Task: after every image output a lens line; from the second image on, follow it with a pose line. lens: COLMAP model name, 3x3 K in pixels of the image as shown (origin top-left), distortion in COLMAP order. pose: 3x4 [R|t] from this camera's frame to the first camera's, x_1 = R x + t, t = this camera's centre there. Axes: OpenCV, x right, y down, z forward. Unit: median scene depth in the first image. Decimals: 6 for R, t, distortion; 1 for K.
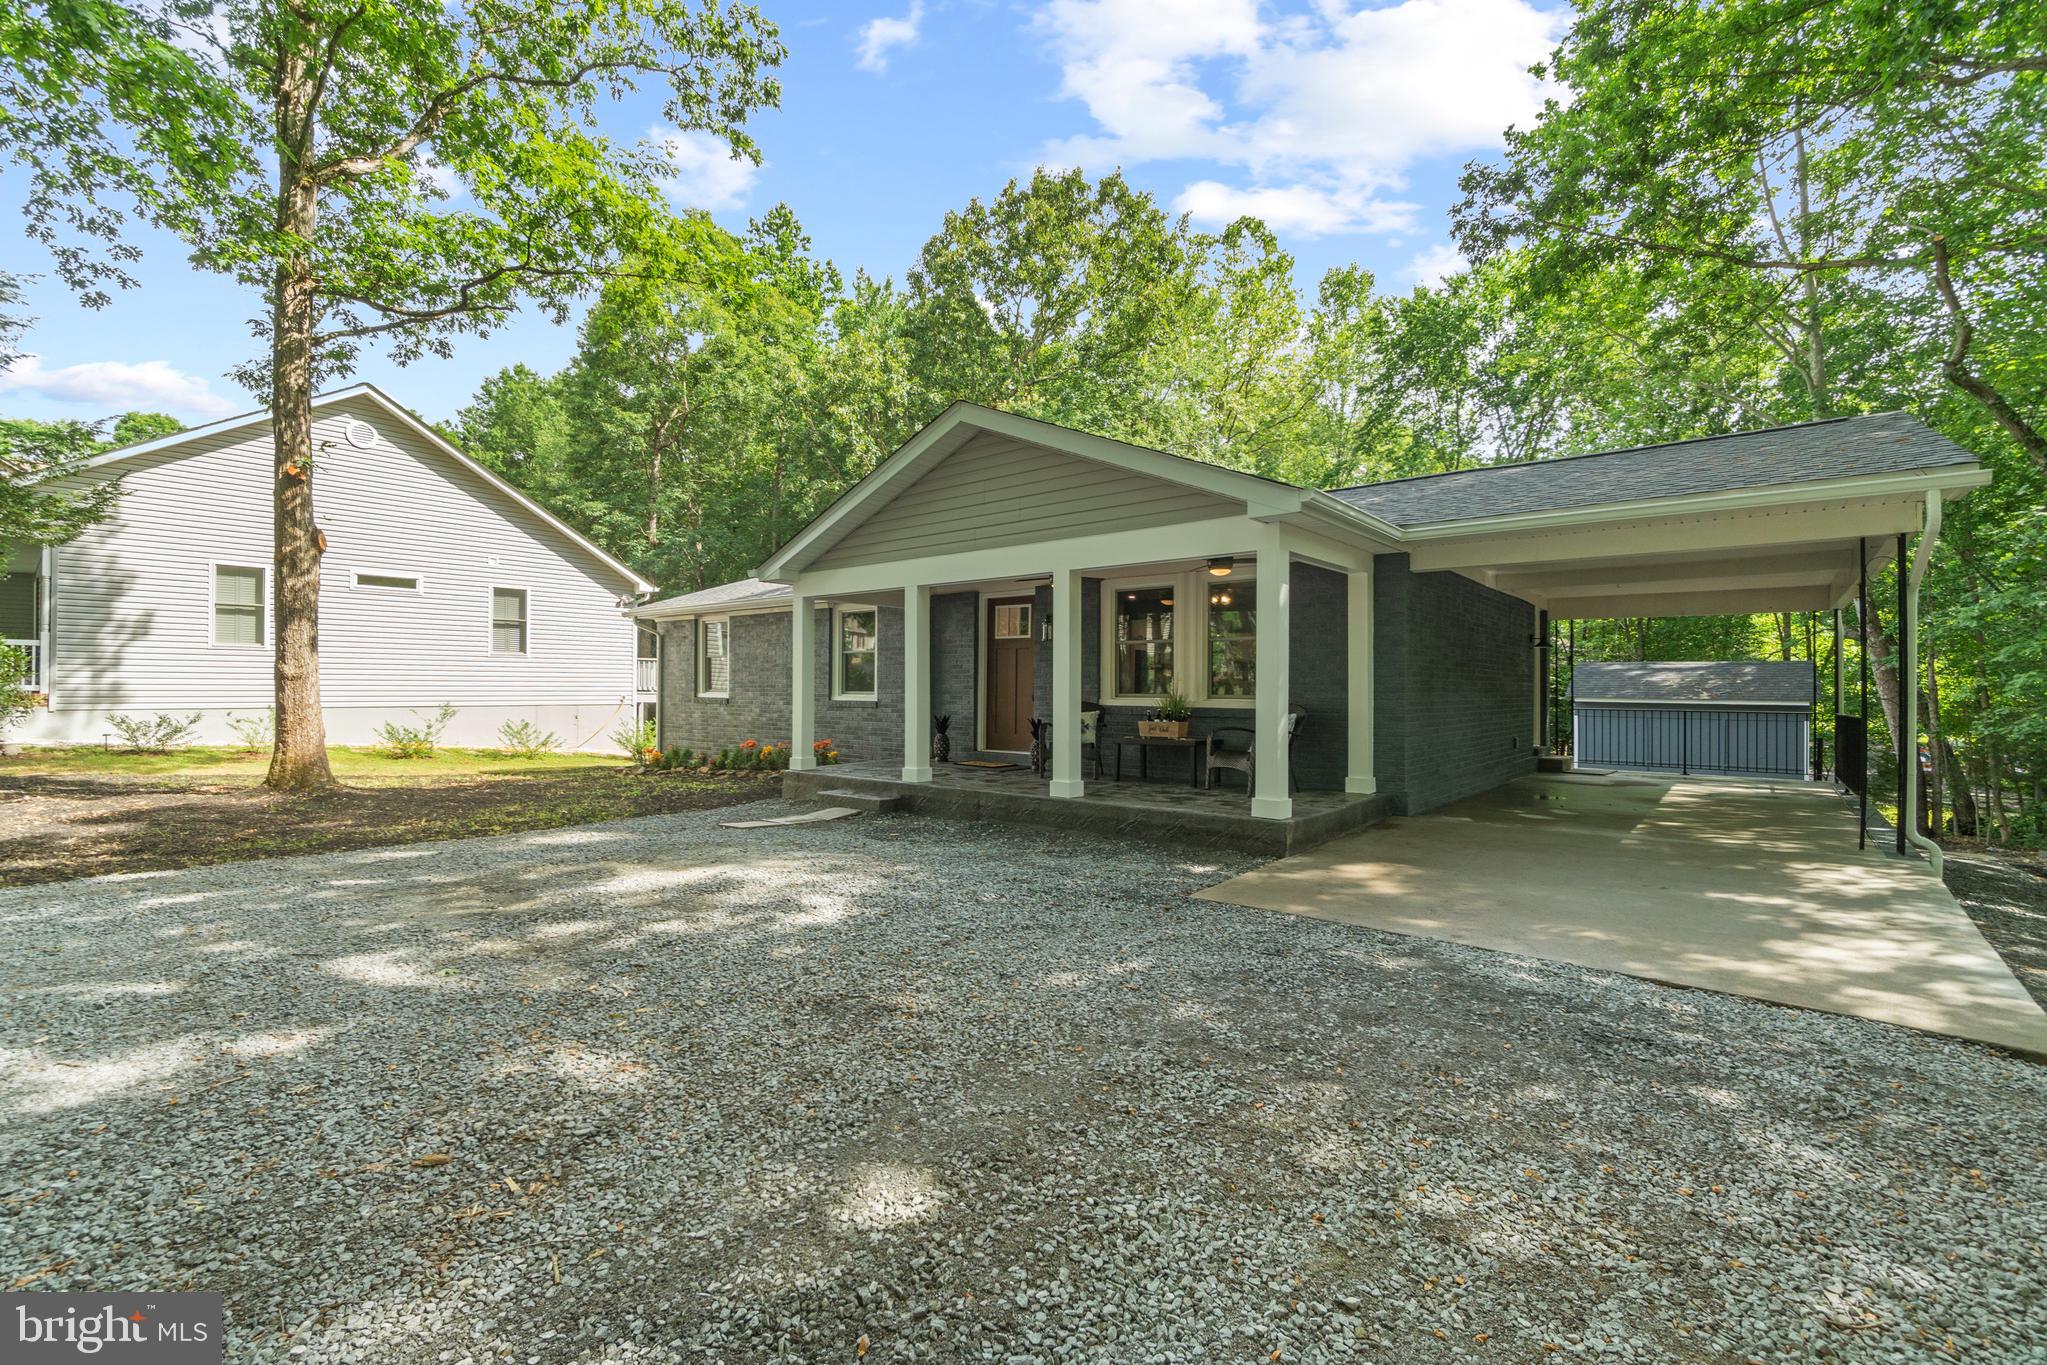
lens RADIAL K [[880.2, 0, 1009.7], [0, 880.2, 686.4], [0, 0, 1]] dist [-0.007860, 0.001704]
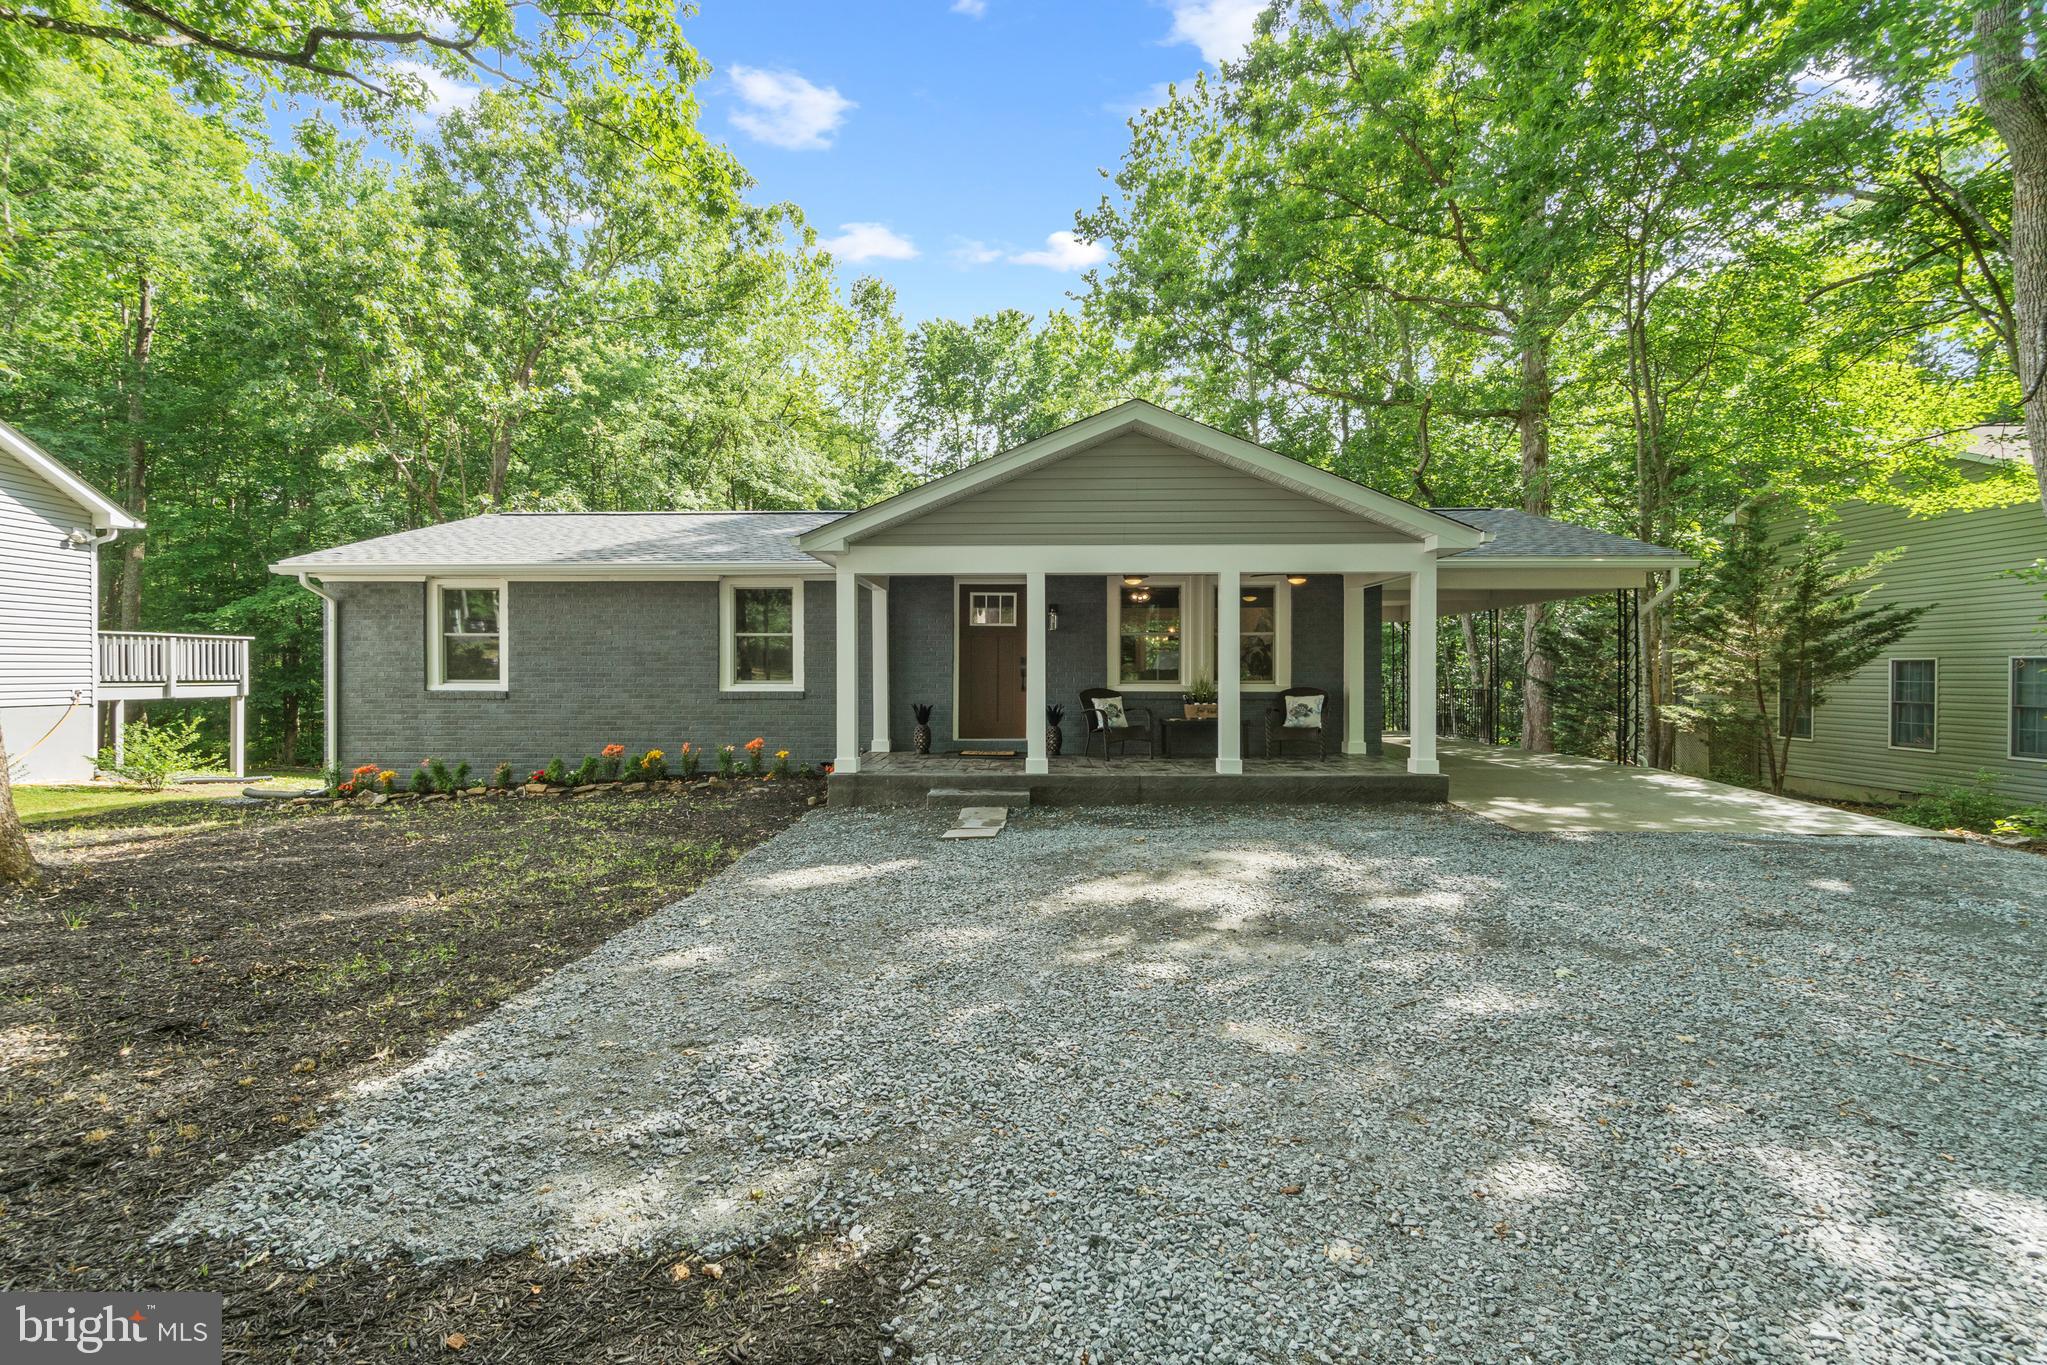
lens RADIAL K [[880.2, 0, 1008.8], [0, 880.2, 680.8], [0, 0, 1]] dist [-0.007860, 0.001704]
pose [[0.790676, -0.008420, 0.612176, -0.408422], [0.000944, 0.999921, 0.012534, -0.004057], [-0.612234, -0.009333, 0.790622, 0.135453]]
